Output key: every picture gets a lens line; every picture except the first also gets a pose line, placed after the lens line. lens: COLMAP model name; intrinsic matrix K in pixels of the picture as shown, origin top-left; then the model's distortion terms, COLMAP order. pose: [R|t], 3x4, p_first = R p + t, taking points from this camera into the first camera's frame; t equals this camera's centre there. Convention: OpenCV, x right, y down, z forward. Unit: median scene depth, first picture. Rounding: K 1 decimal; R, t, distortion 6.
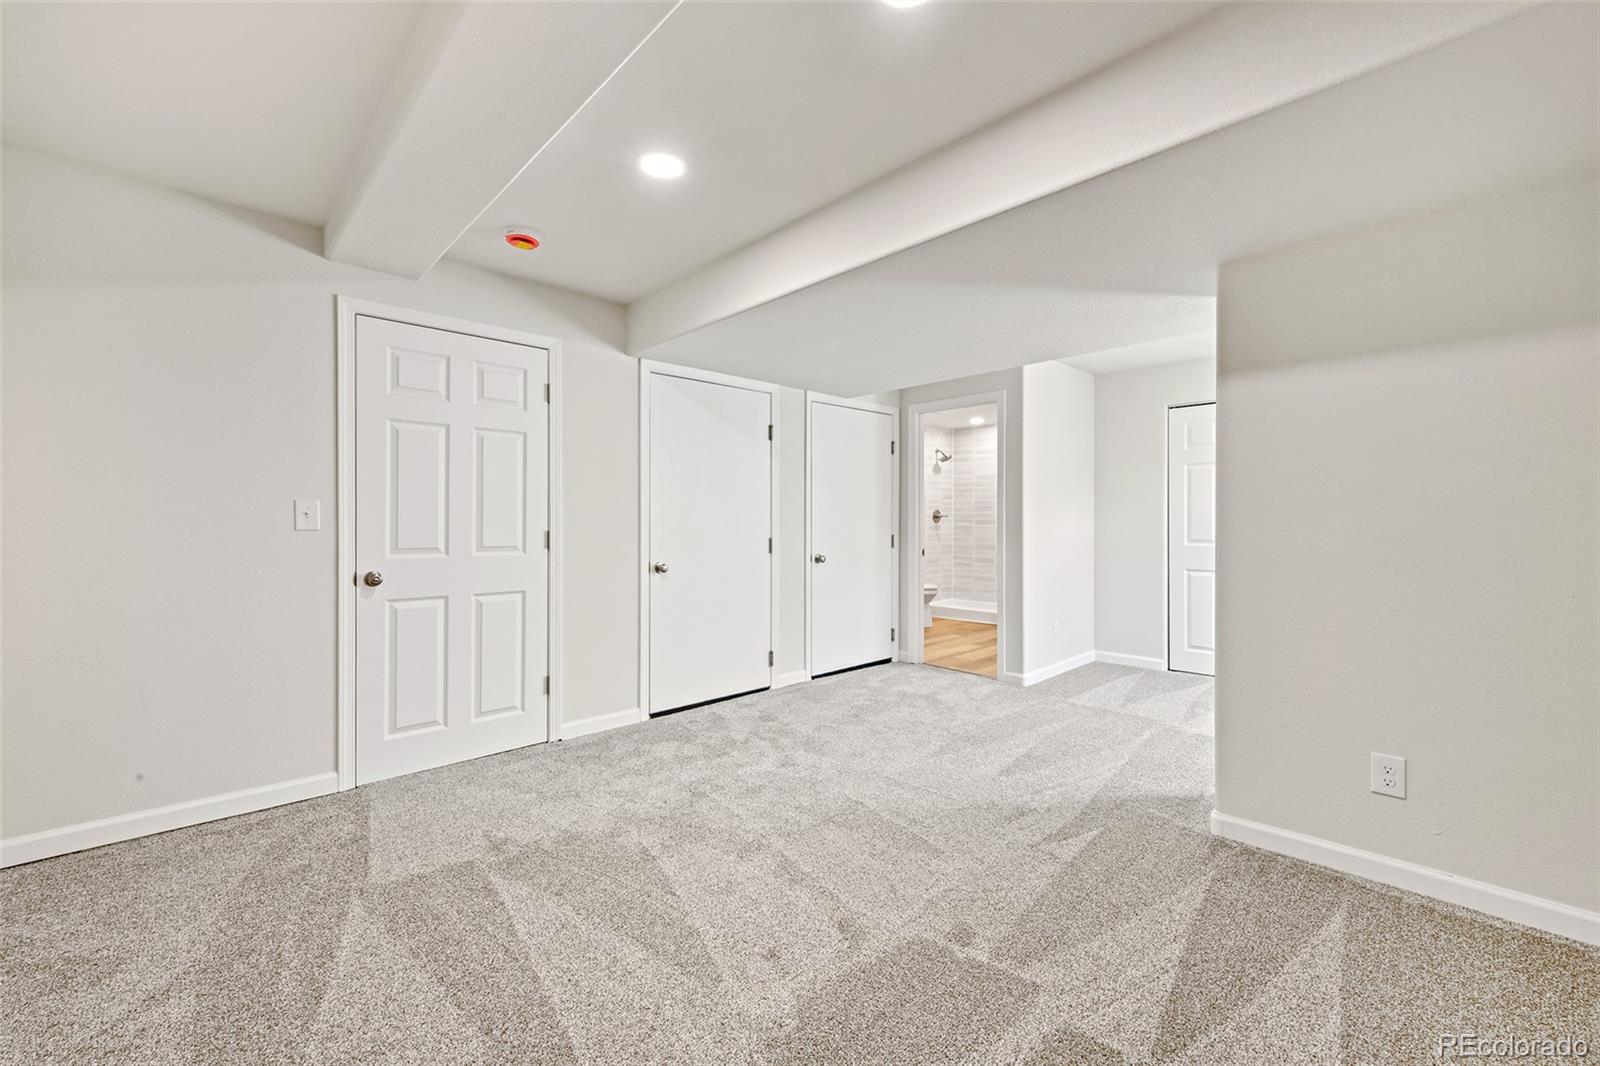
lens RADIAL K [[644.4, 0, 799.4], [0, 644.4, 519.1], [0, 0, 1]] dist [-0.000963, -0.000384]
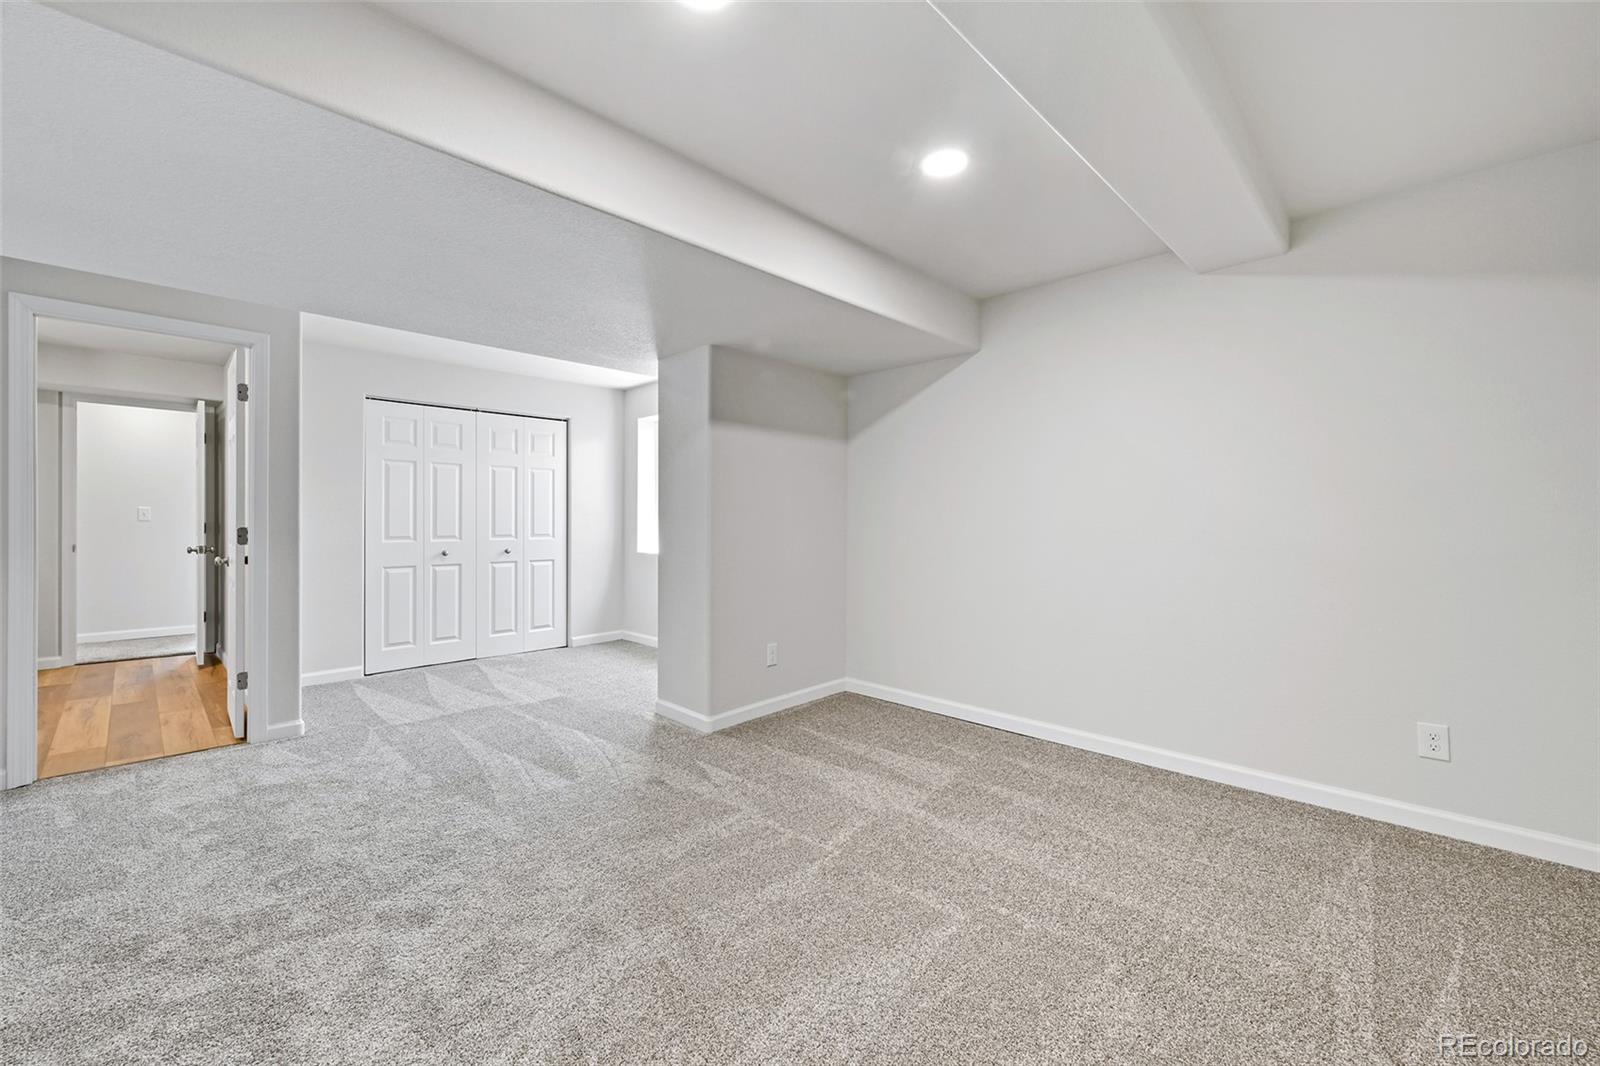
lens RADIAL K [[644.4, 0, 799.4], [0, 644.4, 519.1], [0, 0, 1]] dist [-0.000963, -0.000384]
pose [[-0.029844, -0.005502, 0.999539, -0.492183], [-0.003948, 0.999978, 0.005387, -0.000564], [-0.999547, -0.003785, -0.029865, 0.510950]]
